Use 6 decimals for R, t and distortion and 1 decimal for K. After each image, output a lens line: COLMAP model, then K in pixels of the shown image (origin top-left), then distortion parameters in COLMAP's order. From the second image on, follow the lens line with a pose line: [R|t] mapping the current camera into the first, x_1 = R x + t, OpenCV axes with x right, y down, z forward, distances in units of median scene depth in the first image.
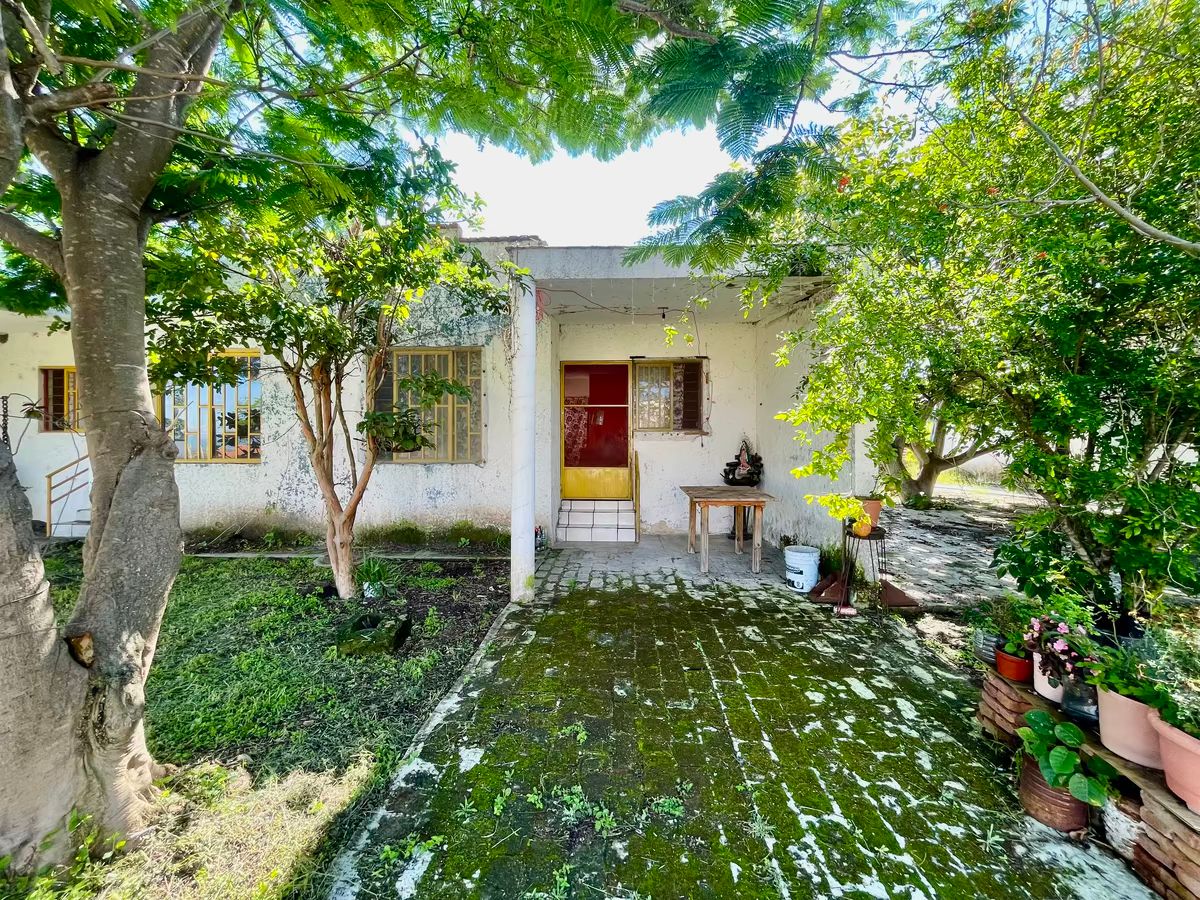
lens RADIAL K [[476.2, 0, 600.1], [0, 476.2, 447.9], [0, 0, 1]] dist [-0.005978, -0.001352]
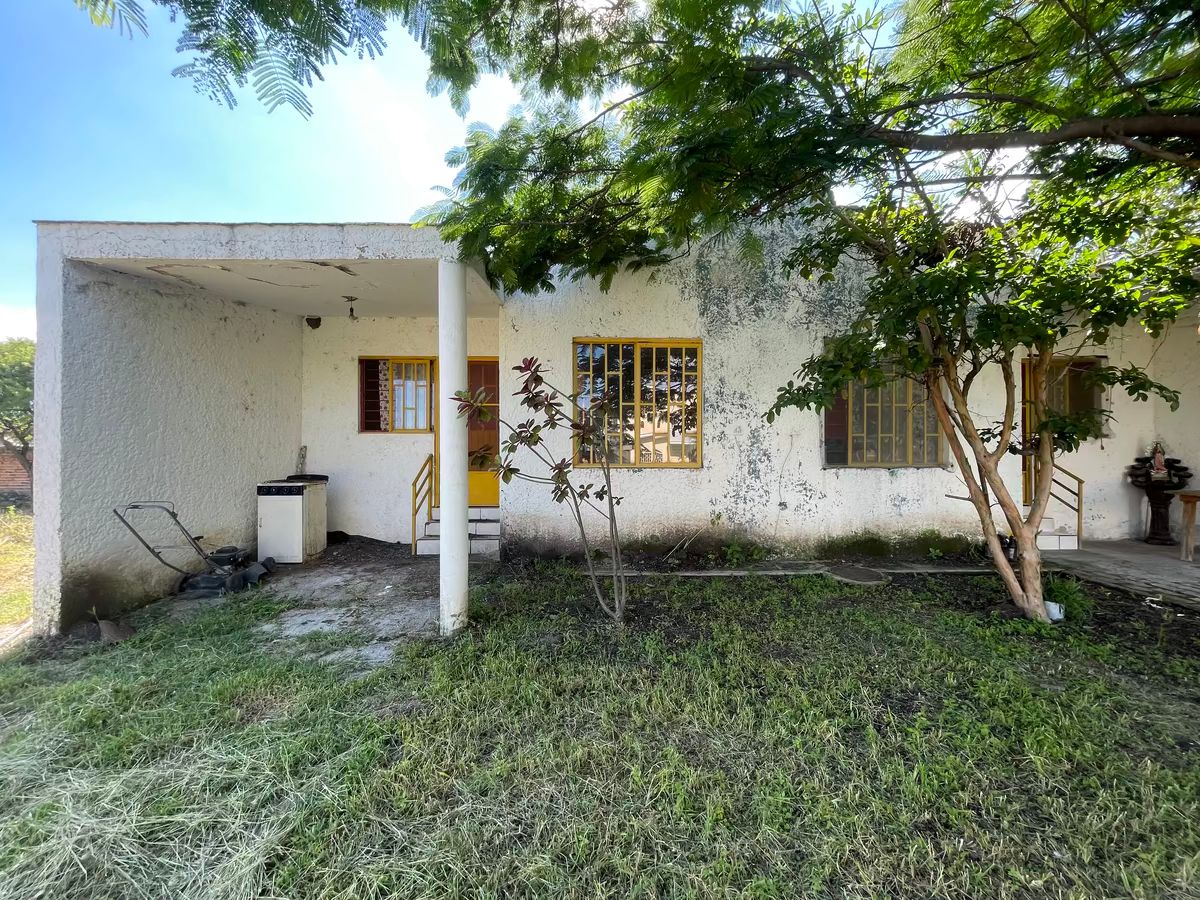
lens RADIAL K [[476.2, 0, 600.0], [0, 476.2, 451.9], [0, 0, 1]] dist [-0.005978, -0.001352]
pose [[0.997012, -0.000530, 0.077241, -0.984009], [0.000765, 0.999995, -0.003017, 0.005556], [-0.077239, 0.003067, 0.997008, 0.135791]]
